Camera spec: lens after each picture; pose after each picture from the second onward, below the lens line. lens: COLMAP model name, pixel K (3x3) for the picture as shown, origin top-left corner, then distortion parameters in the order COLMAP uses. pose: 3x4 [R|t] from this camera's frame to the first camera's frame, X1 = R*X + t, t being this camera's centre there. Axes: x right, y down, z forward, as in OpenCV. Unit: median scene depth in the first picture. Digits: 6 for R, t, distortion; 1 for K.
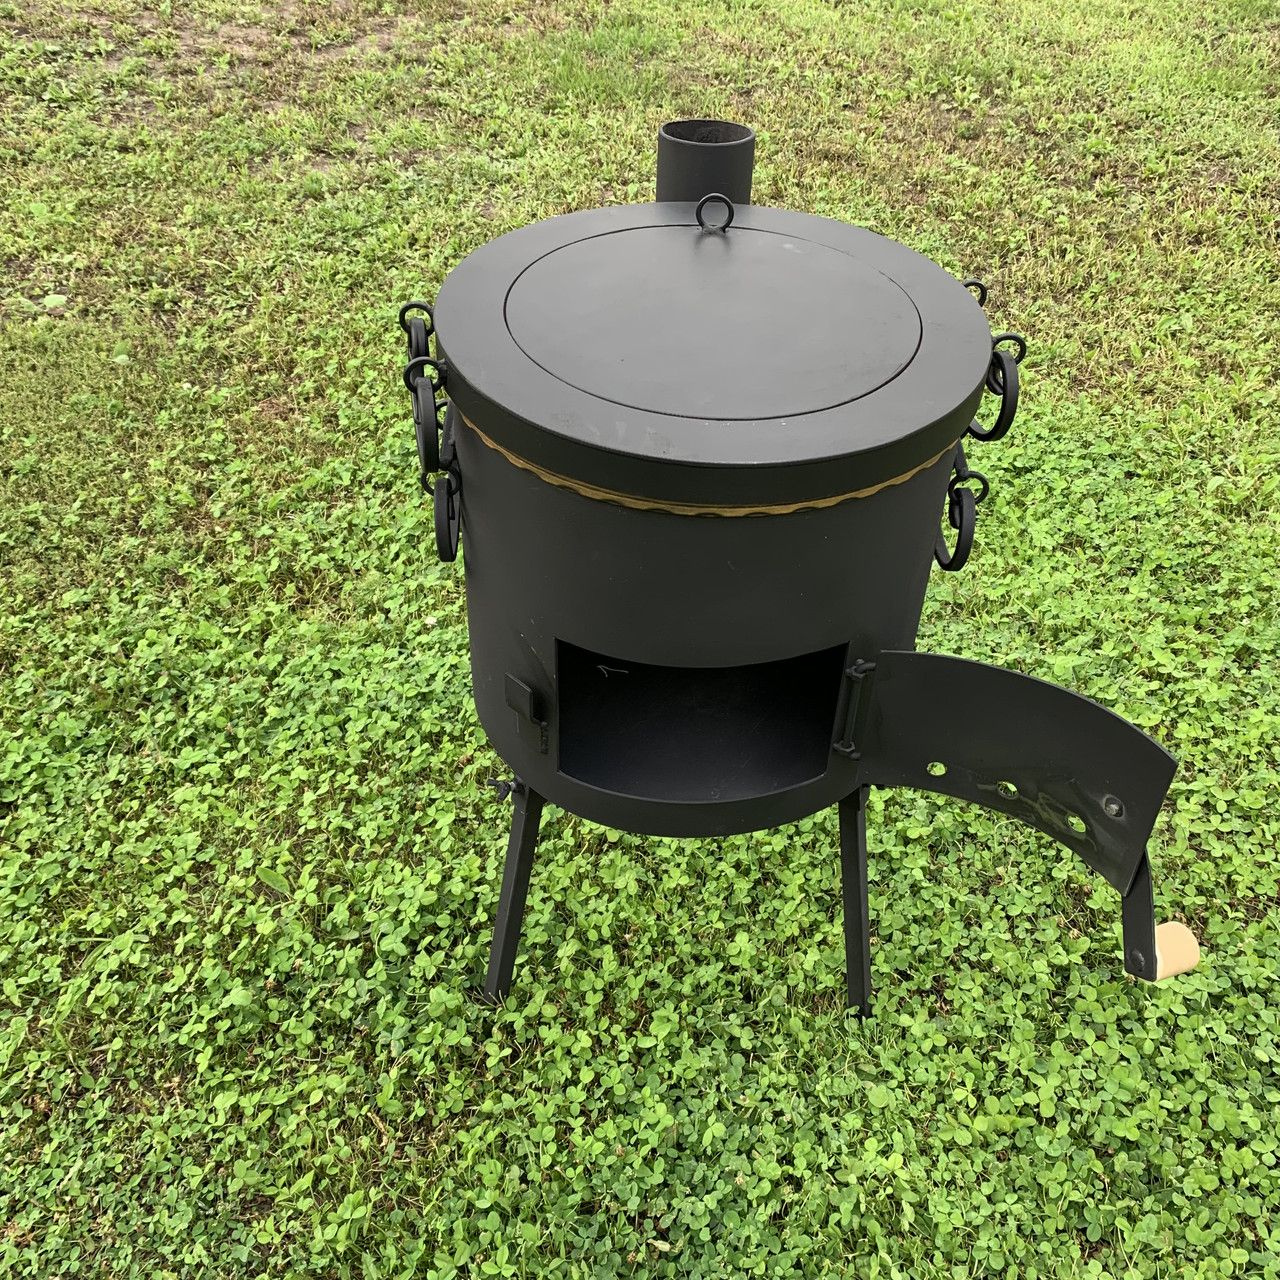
lens RADIAL K [[1307.3, 0, 655.6], [0, 1307.3, 631.3], [0, 0, 1]] dist [-0.000736, -0.017174]
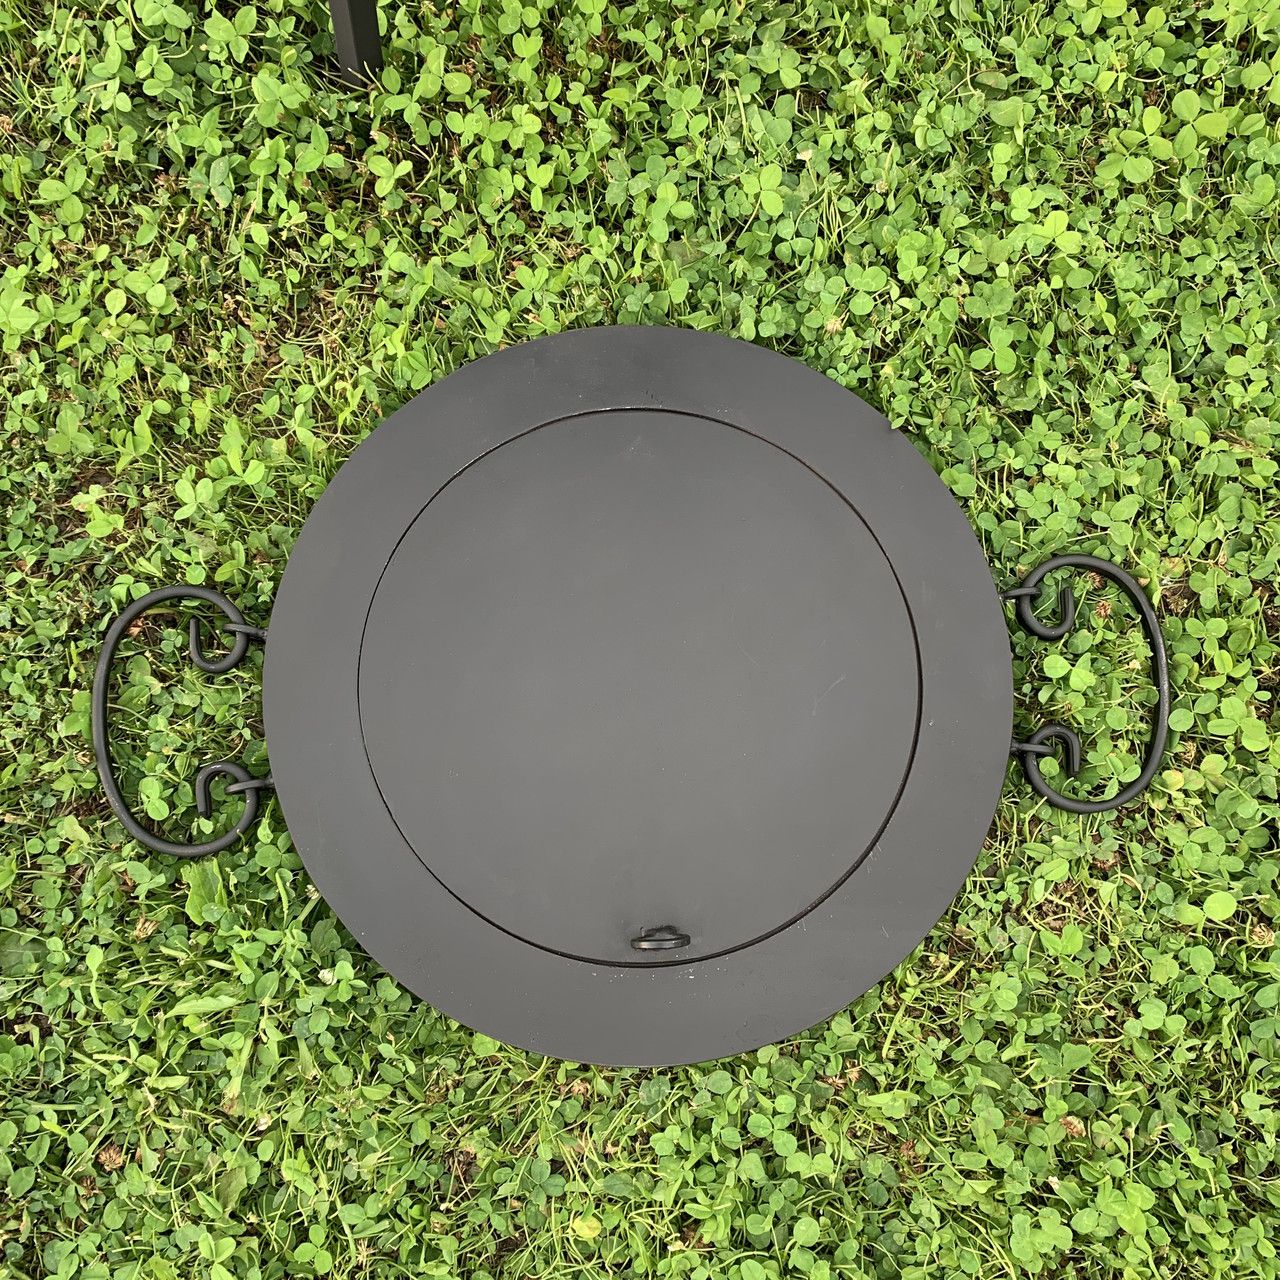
lens RADIAL K [[1345.8, 0, 645.3], [0, 1345.8, 647.3], [0, 0, 1]] dist [0.030702, -0.024444]
pose [[0.984798, -0.170521, -0.033103, -0.021604], [0.149332, 0.733755, 0.662799, 0.086951], [-0.088732, -0.657667, 0.748065, 0.371665]]
